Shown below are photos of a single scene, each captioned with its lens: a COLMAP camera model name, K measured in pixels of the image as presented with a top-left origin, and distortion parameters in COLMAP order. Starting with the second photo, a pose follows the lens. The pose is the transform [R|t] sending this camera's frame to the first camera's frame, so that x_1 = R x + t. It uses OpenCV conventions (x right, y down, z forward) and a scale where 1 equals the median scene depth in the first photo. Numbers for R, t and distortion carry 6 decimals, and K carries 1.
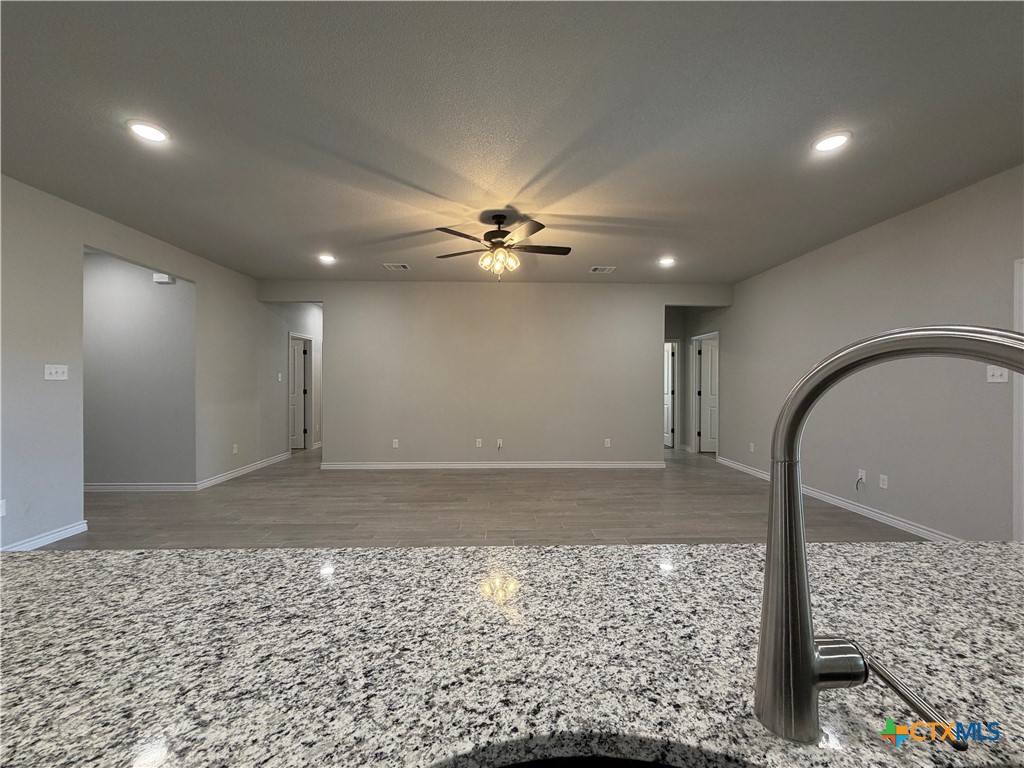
lens RADIAL K [[409.5, 0, 517.3], [0, 409.5, 386.4], [0, 0, 1]] dist [0.001562, 0.000062]
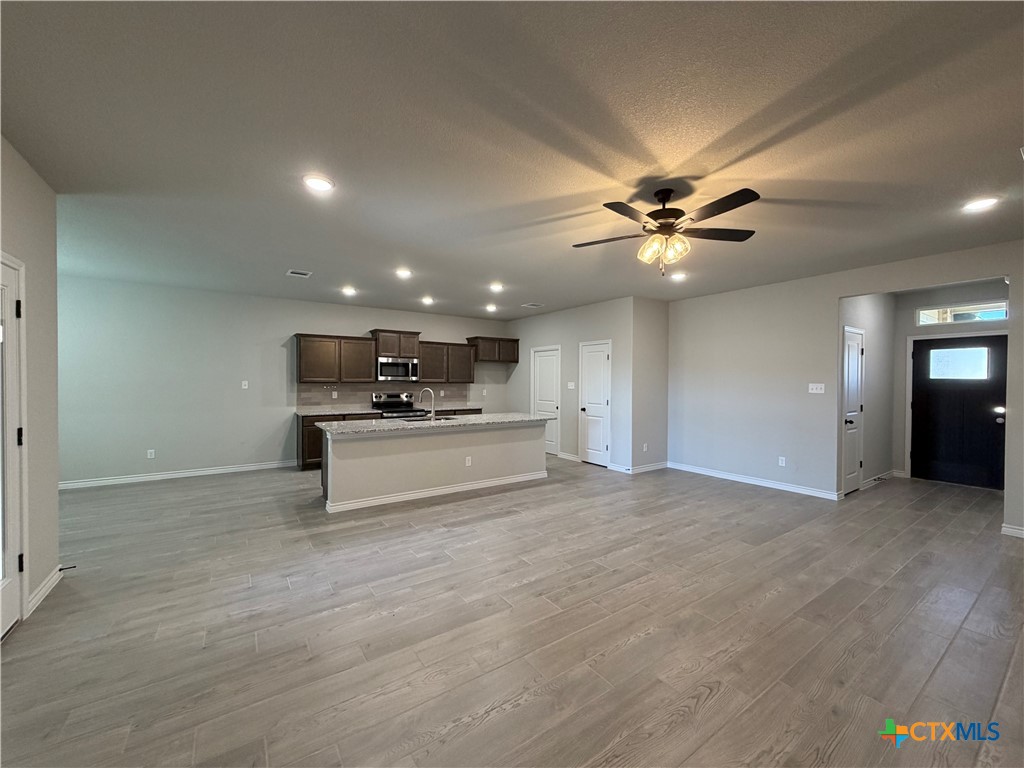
lens RADIAL K [[409.5, 0, 510.4], [0, 409.5, 384.5], [0, 0, 1]] dist [0.001562, 0.000062]
pose [[-0.840579, -0.001263, -0.541688, 0.573812], [-0.014147, 0.999707, 0.019622, -0.051329], [0.541505, 0.024157, -0.840350, 1.378096]]
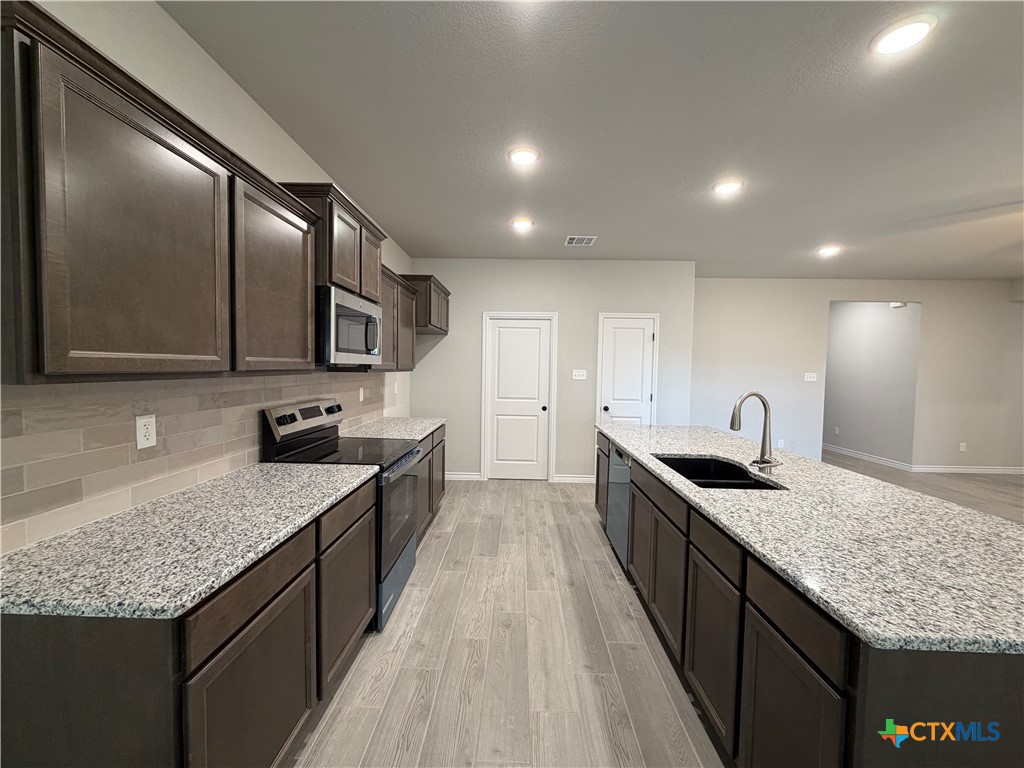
lens RADIAL K [[409.5, 0, 515.7], [0, 409.5, 386.3], [0, 0, 1]] dist [0.001562, 0.000062]
pose [[-0.041112, 0.044137, -0.998179, 0.609802], [-0.031153, 0.998481, 0.045433, -0.029635], [0.998669, 0.032965, -0.039675, -0.180154]]
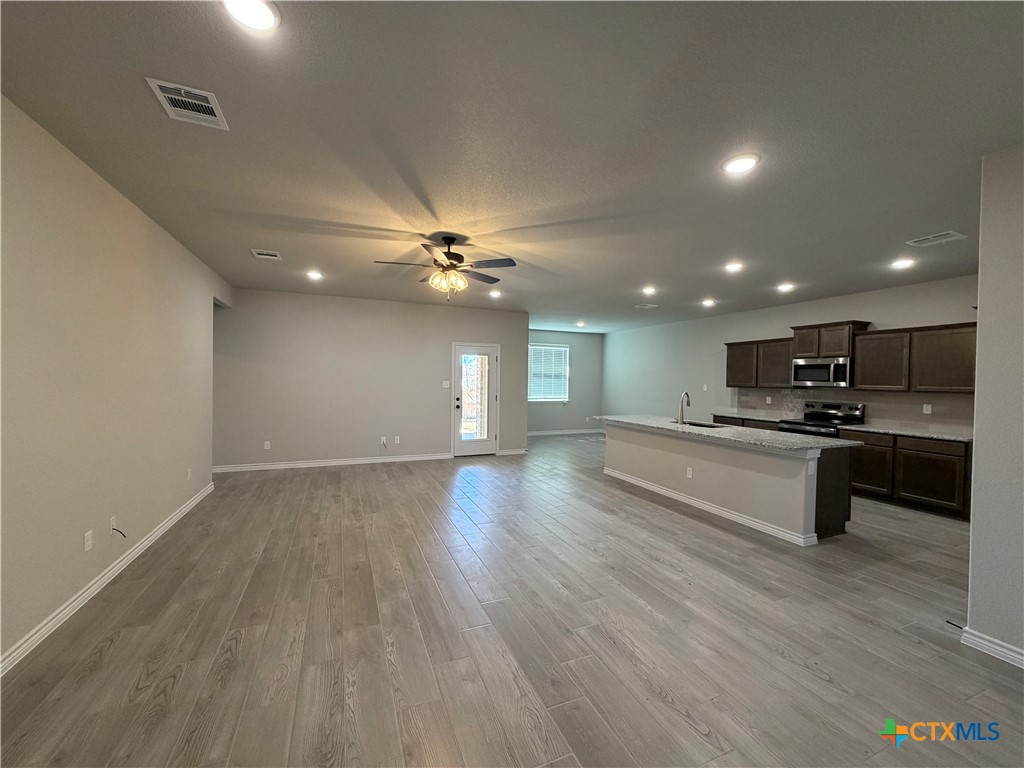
lens RADIAL K [[409.5, 0, 509.9], [0, 409.5, 383.9], [0, 0, 1]] dist [0.001562, 0.000062]
pose [[-0.355649, -0.019083, 0.934425, -0.985944], [-0.004375, 0.999815, 0.018753, -0.058147], [-0.934609, 0.002581, -0.355666, 1.120906]]
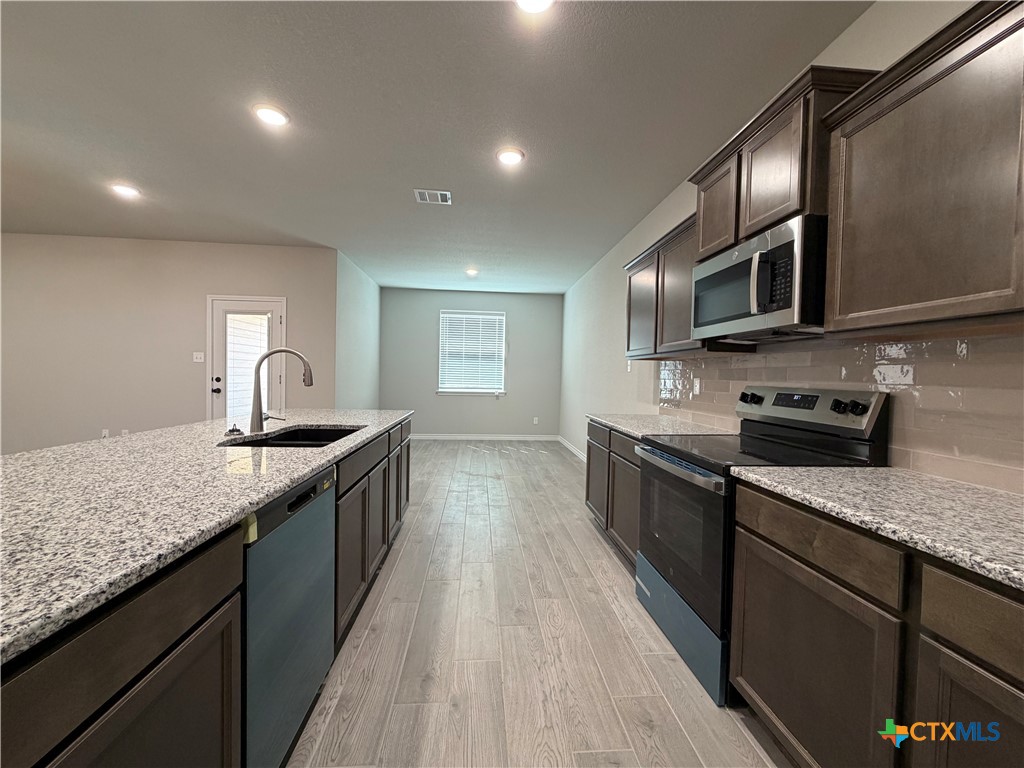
lens RADIAL K [[409.5, 0, 505.6], [0, 409.5, 382.4], [0, 0, 1]] dist [0.001562, 0.000062]
pose [[-0.037807, -0.020660, 0.999071, -0.461799], [-0.011248, 0.999732, 0.020248, 0.021151], [-0.999222, -0.010472, -0.038029, -0.163042]]
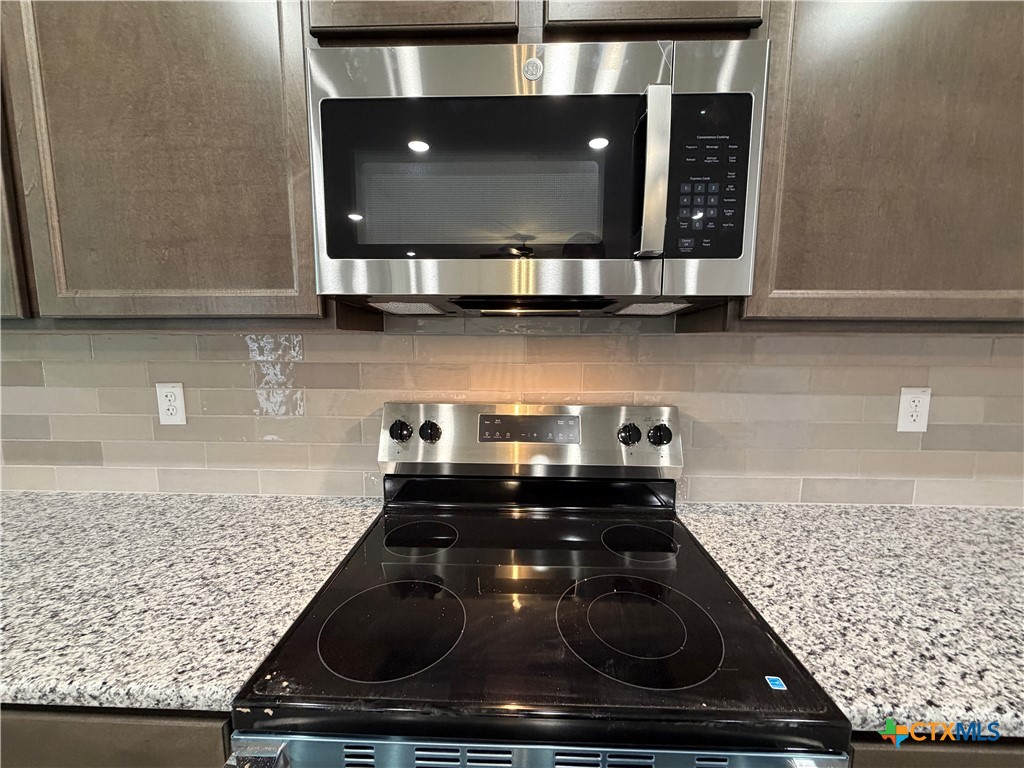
lens RADIAL K [[409.5, 0, 509.0], [0, 409.5, 383.5], [0, 0, 1]] dist [0.001562, 0.000062]
pose [[-0.998066, -0.013015, 0.060785, -0.004698], [-0.005251, 0.991993, 0.126180, -0.012877], [-0.061941, 0.125617, -0.990143, -0.261750]]
